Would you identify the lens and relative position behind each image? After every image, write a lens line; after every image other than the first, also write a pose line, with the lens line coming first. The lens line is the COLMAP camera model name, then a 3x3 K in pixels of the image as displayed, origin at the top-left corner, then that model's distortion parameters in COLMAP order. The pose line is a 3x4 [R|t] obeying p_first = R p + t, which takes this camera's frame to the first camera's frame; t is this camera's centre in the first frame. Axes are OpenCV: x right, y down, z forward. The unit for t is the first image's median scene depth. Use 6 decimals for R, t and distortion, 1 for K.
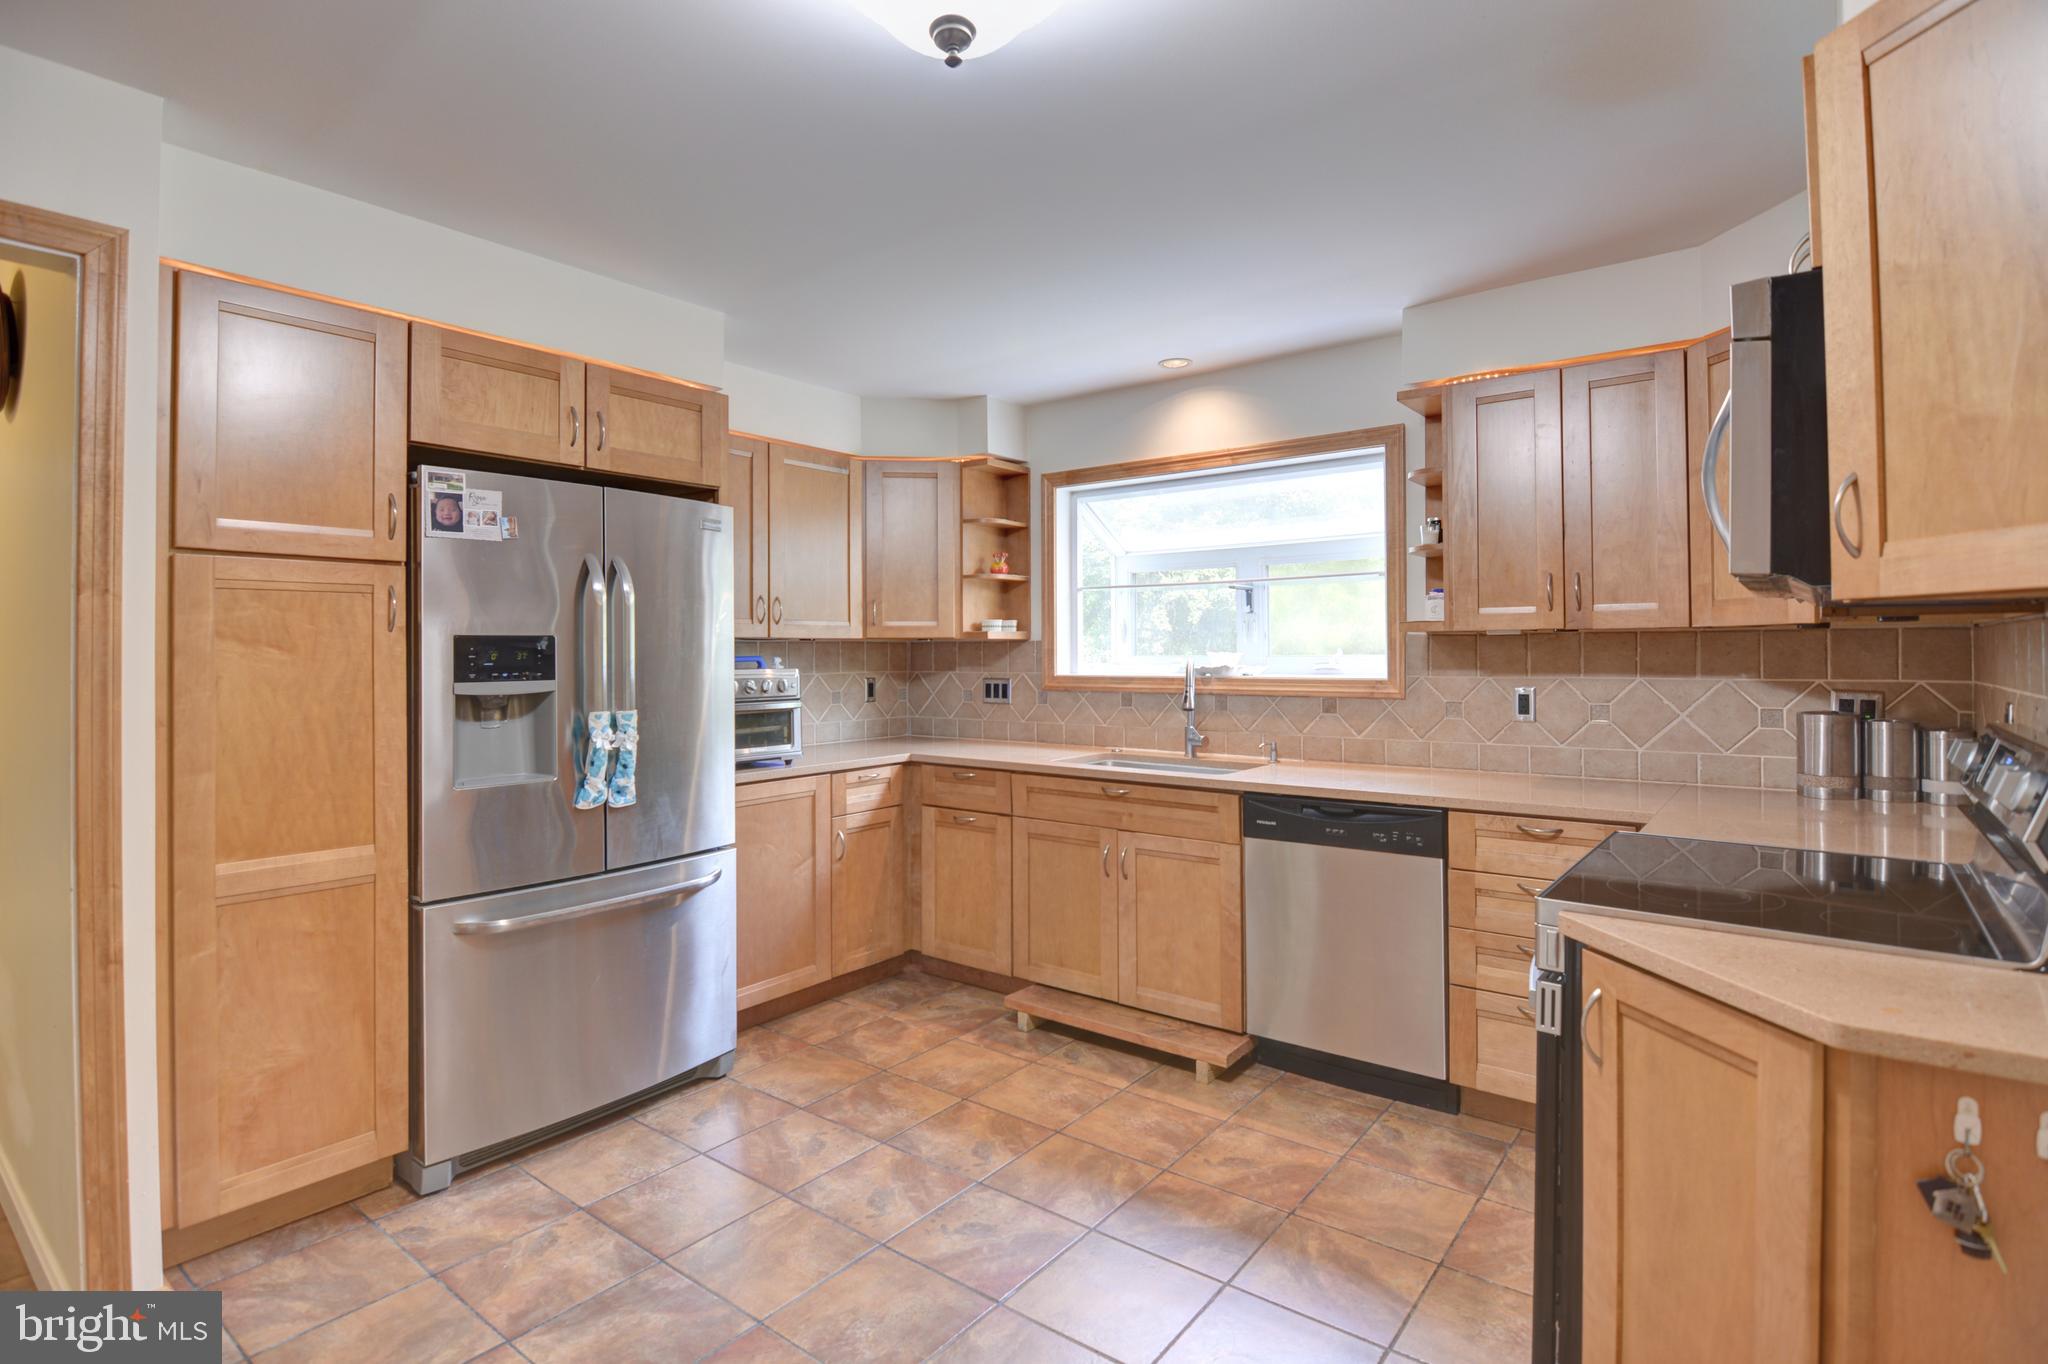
lens RADIAL K [[1013.0, 0, 991.6], [0, 1013.0, 636.7], [0, 0, 1]] dist [-0.003029, -0.008469]
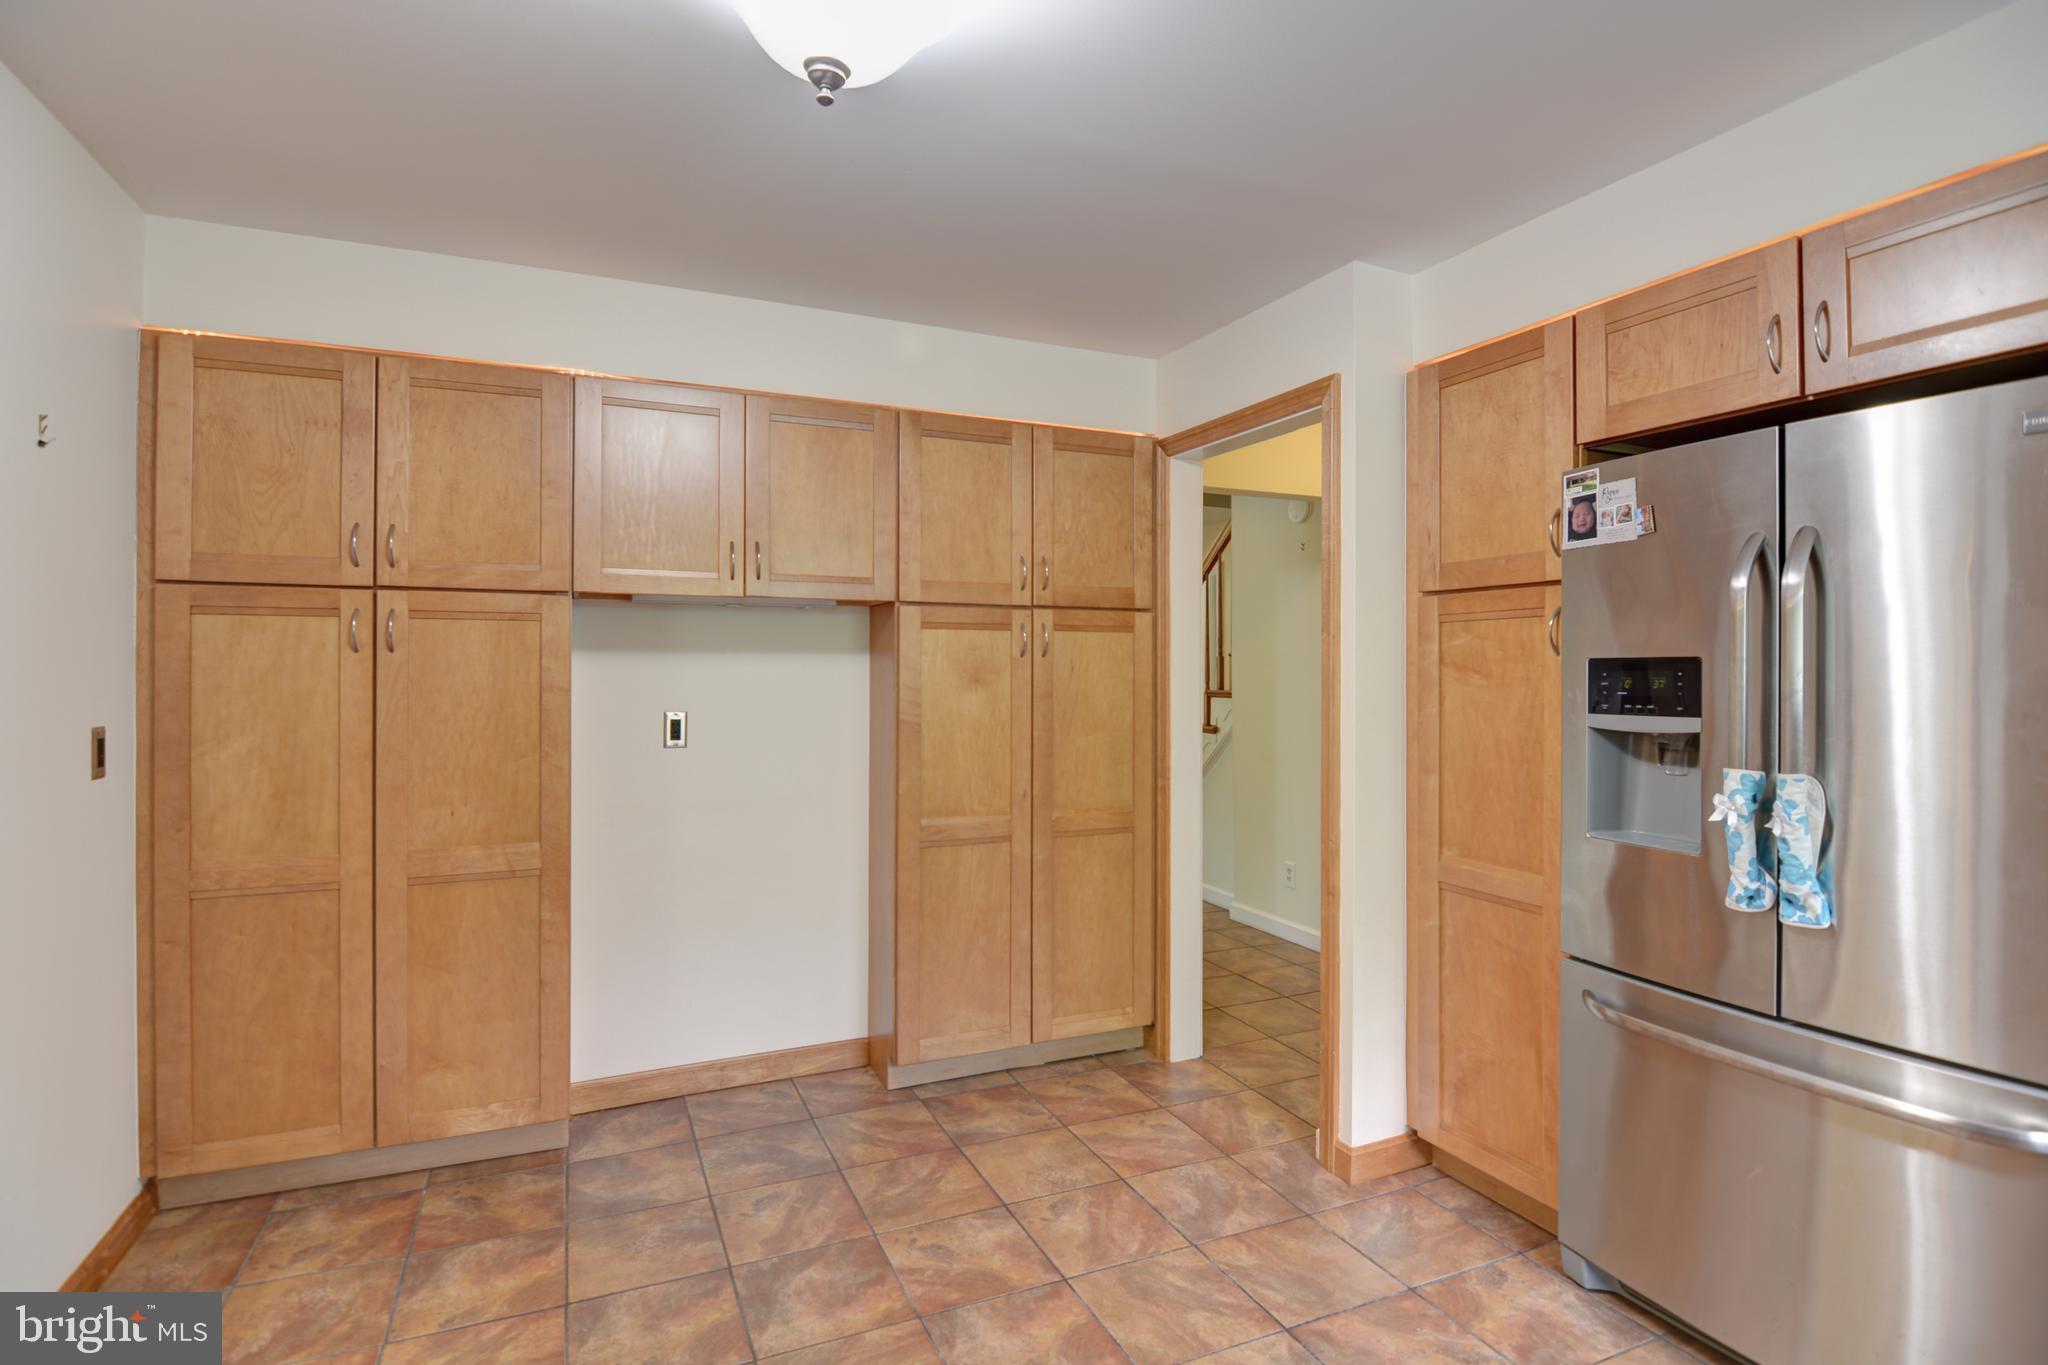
lens RADIAL K [[1013.0, 0, 1013.2], [0, 1013.0, 662.7], [0, 0, 1]] dist [-0.003029, -0.008469]
pose [[-0.453255, -0.001591, -0.891379, 0.392725], [0.014422, 0.999854, -0.009118, 0.002242], [0.891264, -0.016988, -0.453166, 0.810293]]
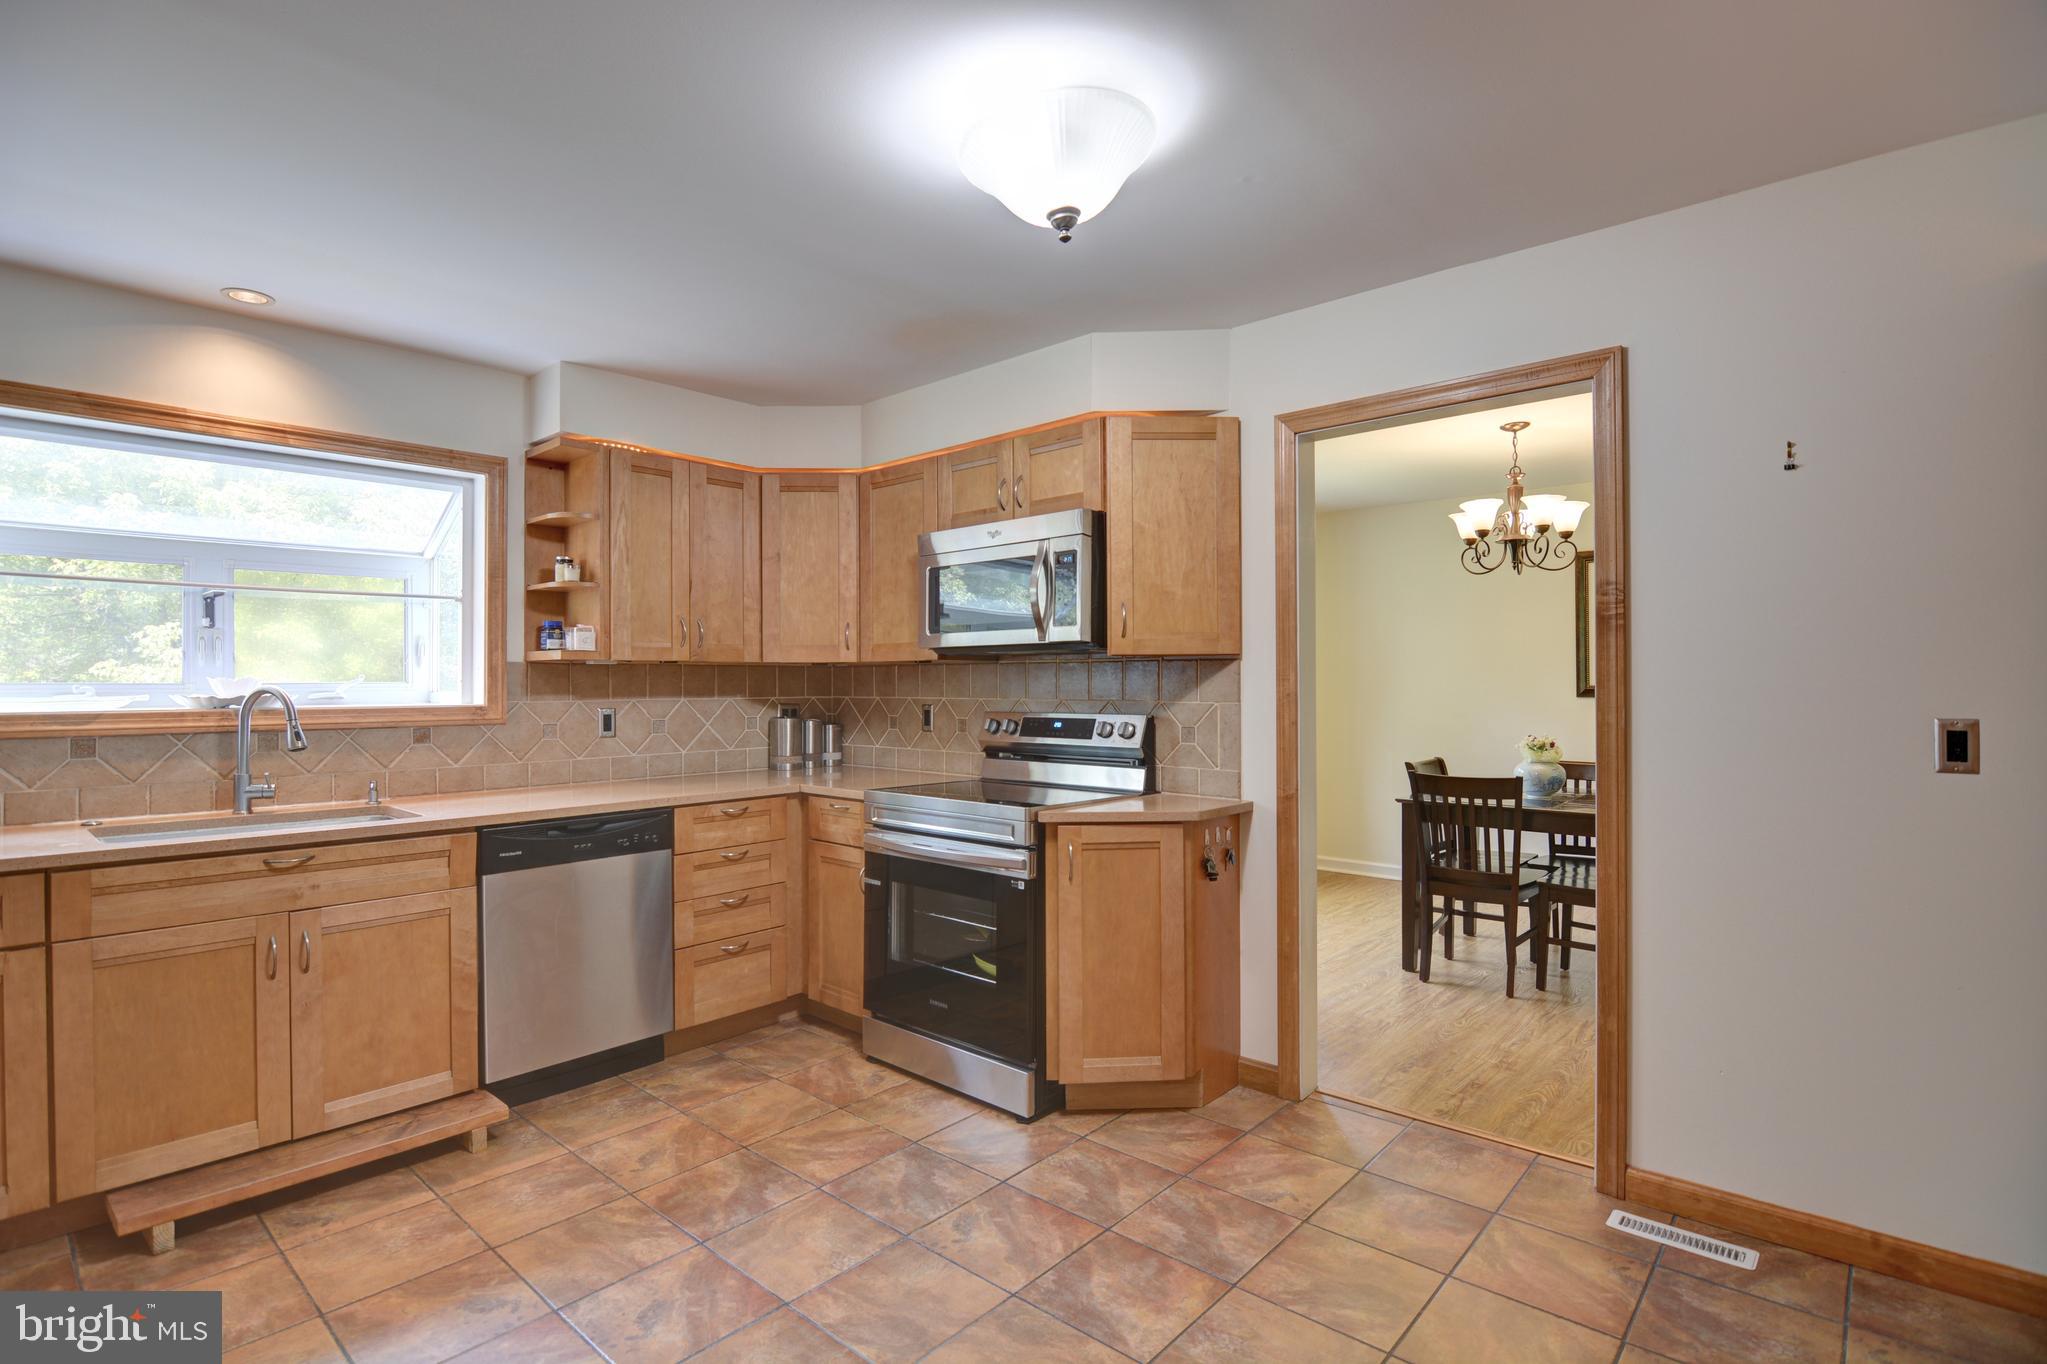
lens RADIAL K [[1012.5, 0, 1020.0], [0, 1012.5, 672.9], [0, 0, 1]] dist [-0.003029, -0.008469]
pose [[0.043968, 0.014917, 0.998922, -0.700903], [-0.013413, 0.999807, -0.014340, 0.019860], [-0.998943, -0.012768, 0.044159, 0.498432]]
